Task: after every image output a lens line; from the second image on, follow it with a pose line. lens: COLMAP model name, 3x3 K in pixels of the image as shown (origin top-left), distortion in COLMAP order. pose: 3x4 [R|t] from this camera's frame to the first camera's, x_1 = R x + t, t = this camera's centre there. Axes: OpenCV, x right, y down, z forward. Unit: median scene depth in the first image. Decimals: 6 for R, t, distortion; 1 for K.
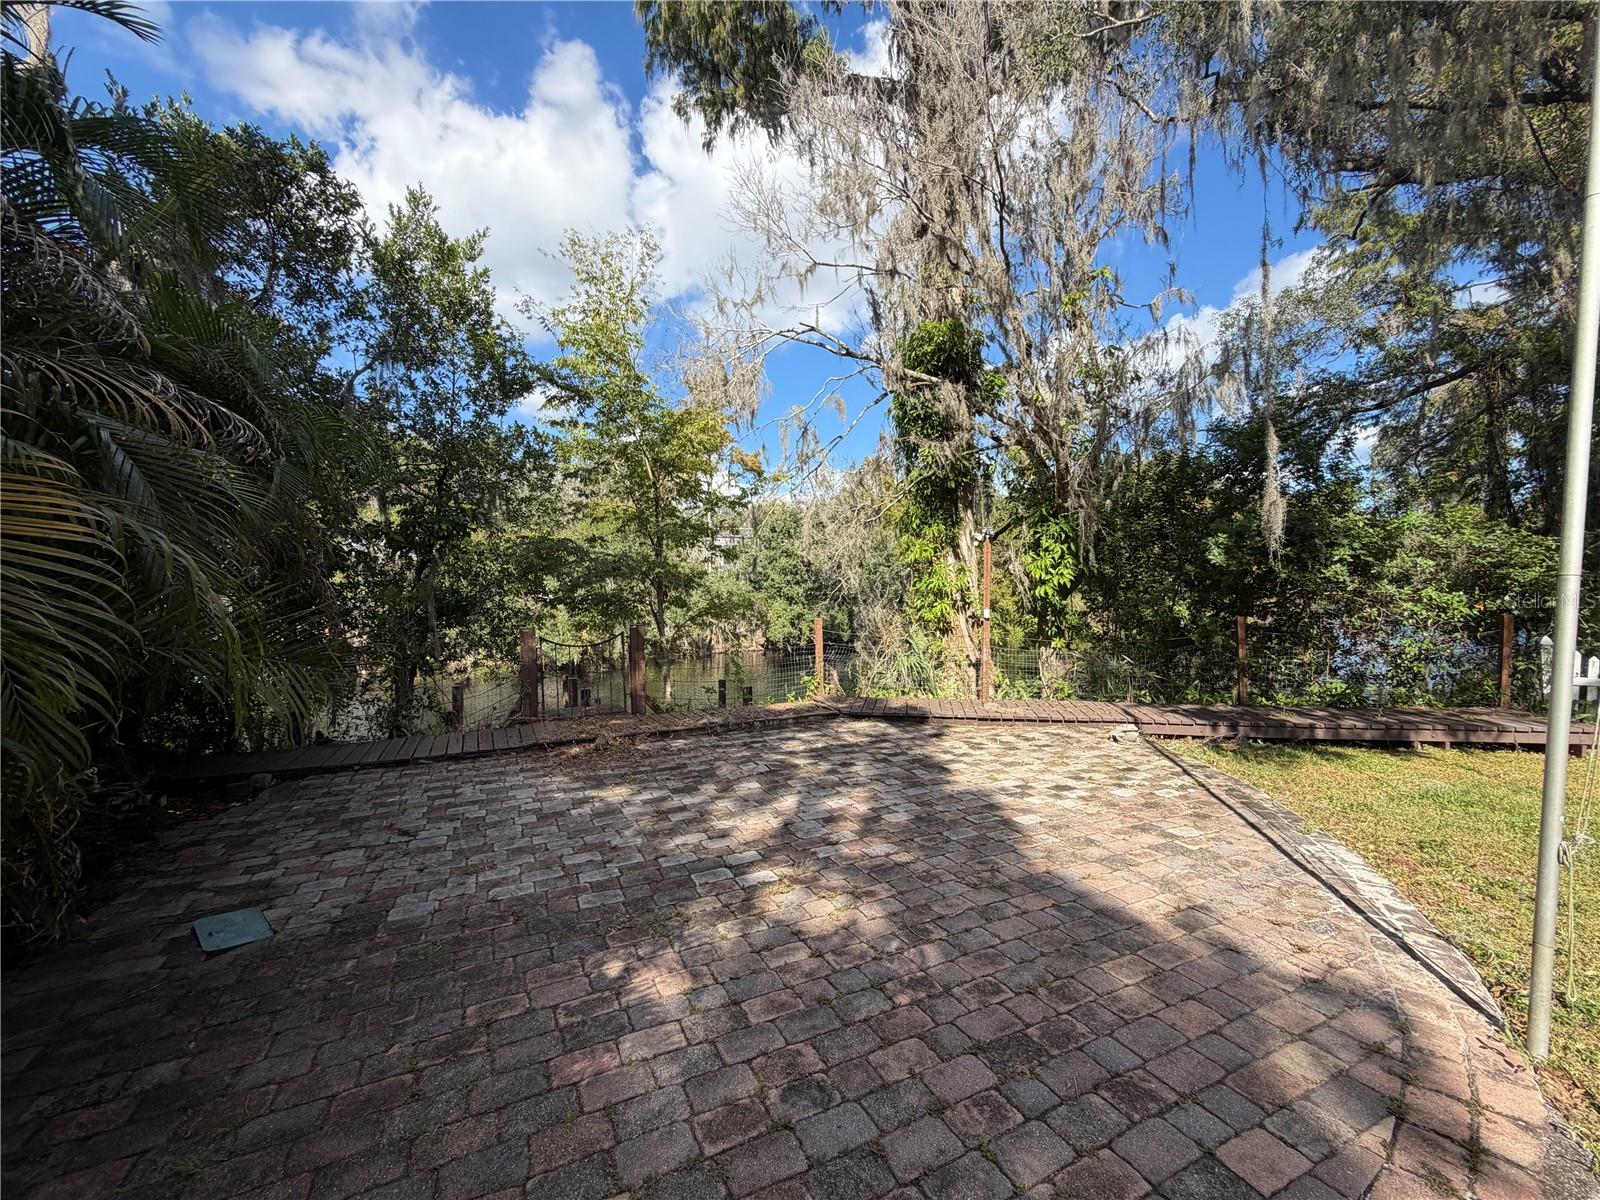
lens RADIAL K [[640.2, 0, 805.9], [0, 640.2, 604.0], [0, 0, 1]] dist [-0.001950, -0.000472]
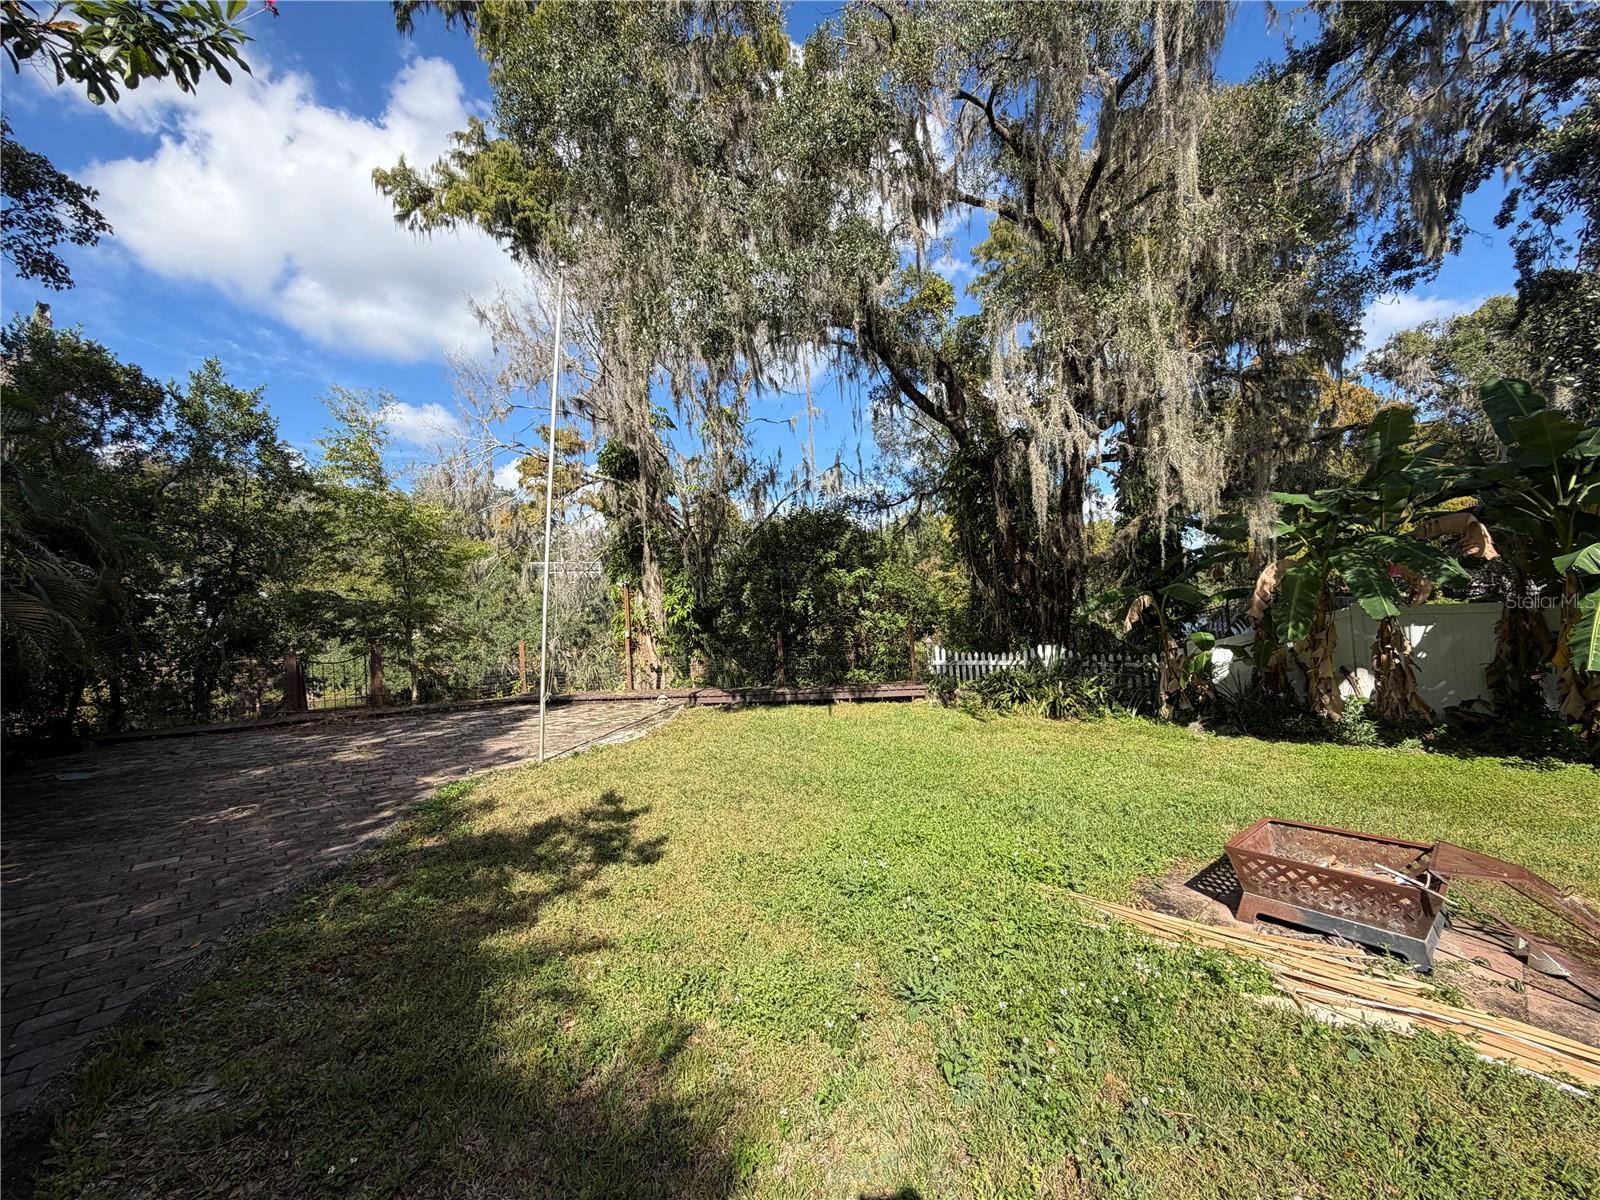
lens RADIAL K [[640.2, 0, 796.6], [0, 640.2, 598.0], [0, 0, 1]] dist [-0.001950, -0.000472]
pose [[0.987402, -0.022886, 0.156571, 0.429431], [0.029883, 0.998650, -0.042480, 0.003957], [-0.155387, 0.046623, 0.986753, -0.573352]]
